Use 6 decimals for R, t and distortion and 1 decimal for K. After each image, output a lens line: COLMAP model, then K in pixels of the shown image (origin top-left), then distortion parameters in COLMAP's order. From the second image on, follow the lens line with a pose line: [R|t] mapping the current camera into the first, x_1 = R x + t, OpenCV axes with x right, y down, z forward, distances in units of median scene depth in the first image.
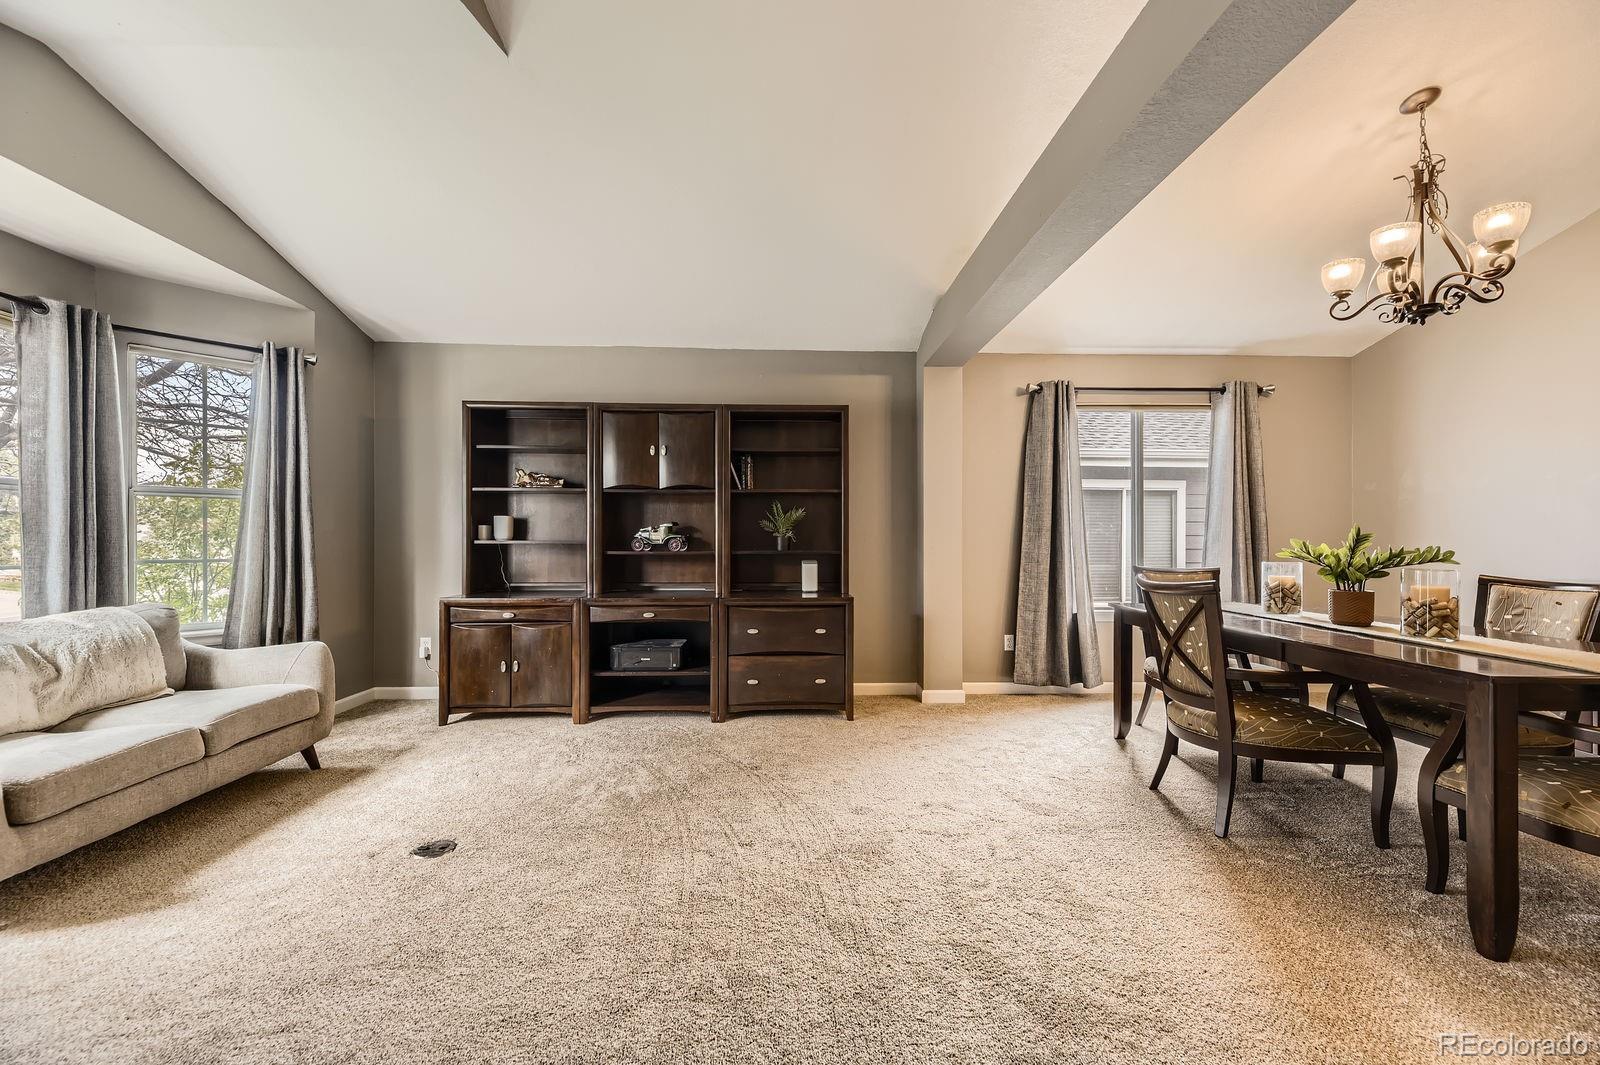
lens RADIAL K [[647.6, 0, 807.8], [0, 647.6, 540.0], [0, 0, 1]] dist [0.011289, -0.004141]
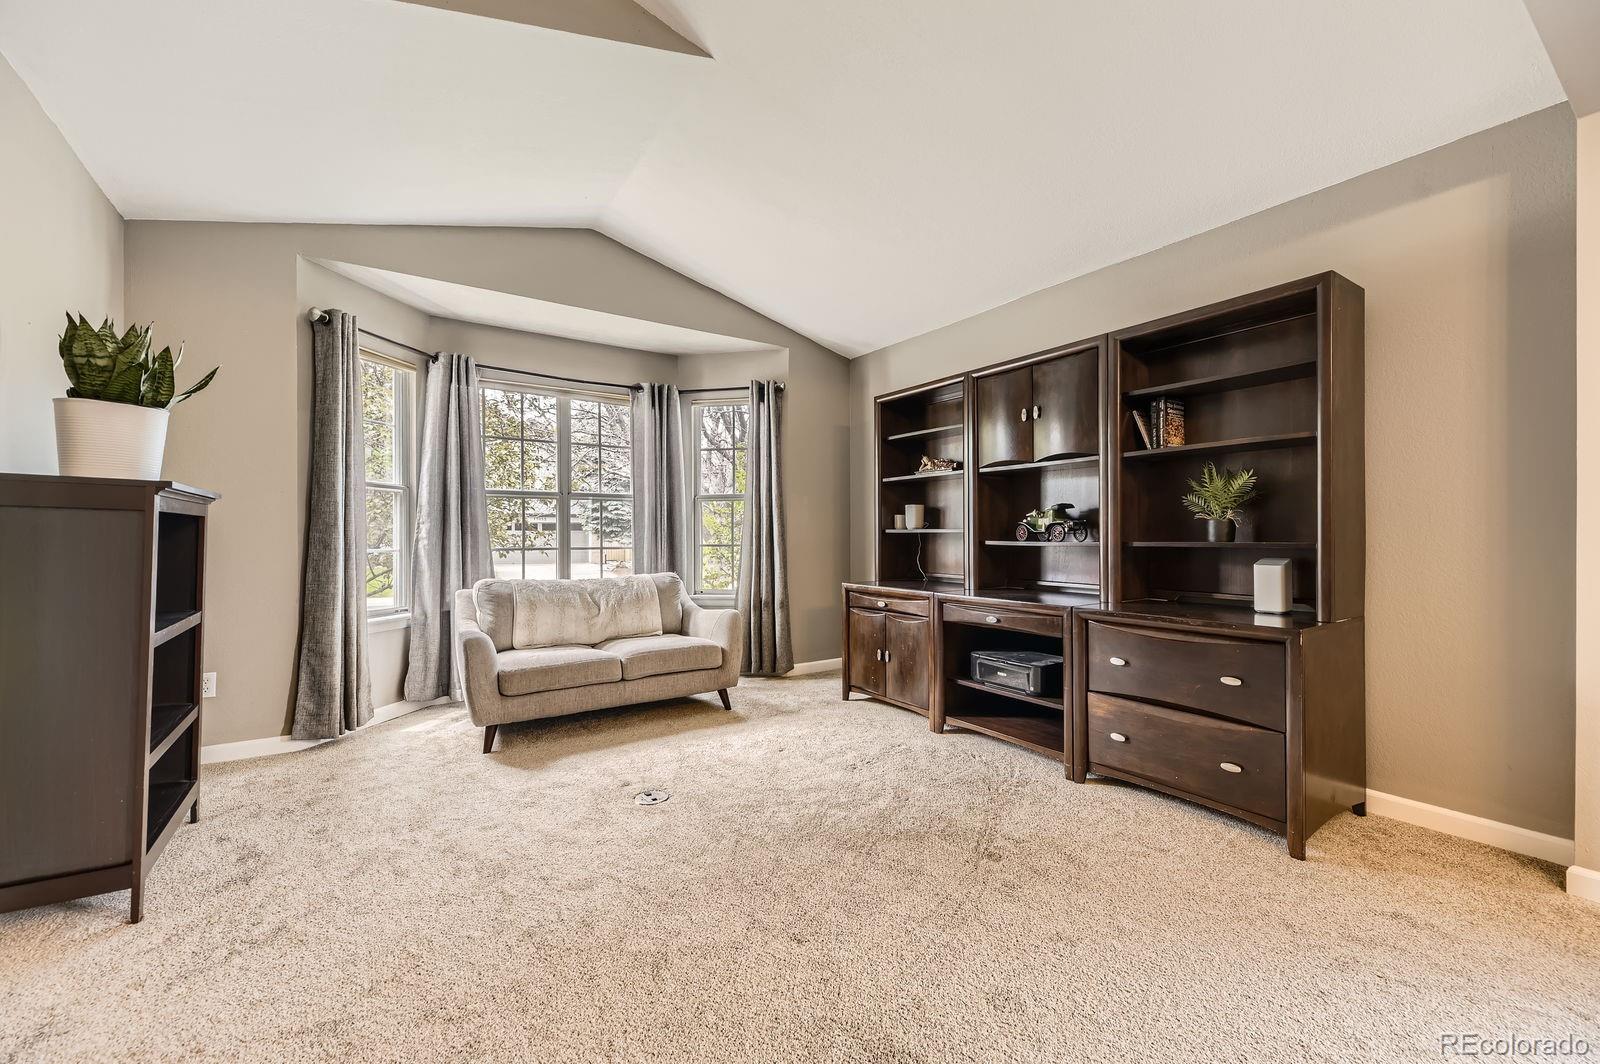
lens RADIAL K [[647.6, 0, 802.4], [0, 647.6, 530.4], [0, 0, 1]] dist [0.011289, -0.004141]
pose [[0.519033, -0.006669, -0.854728, 0.392448], [0.006102, 0.999973, -0.004097, 0.007512], [0.854733, -0.003089, 0.519059, 0.455996]]
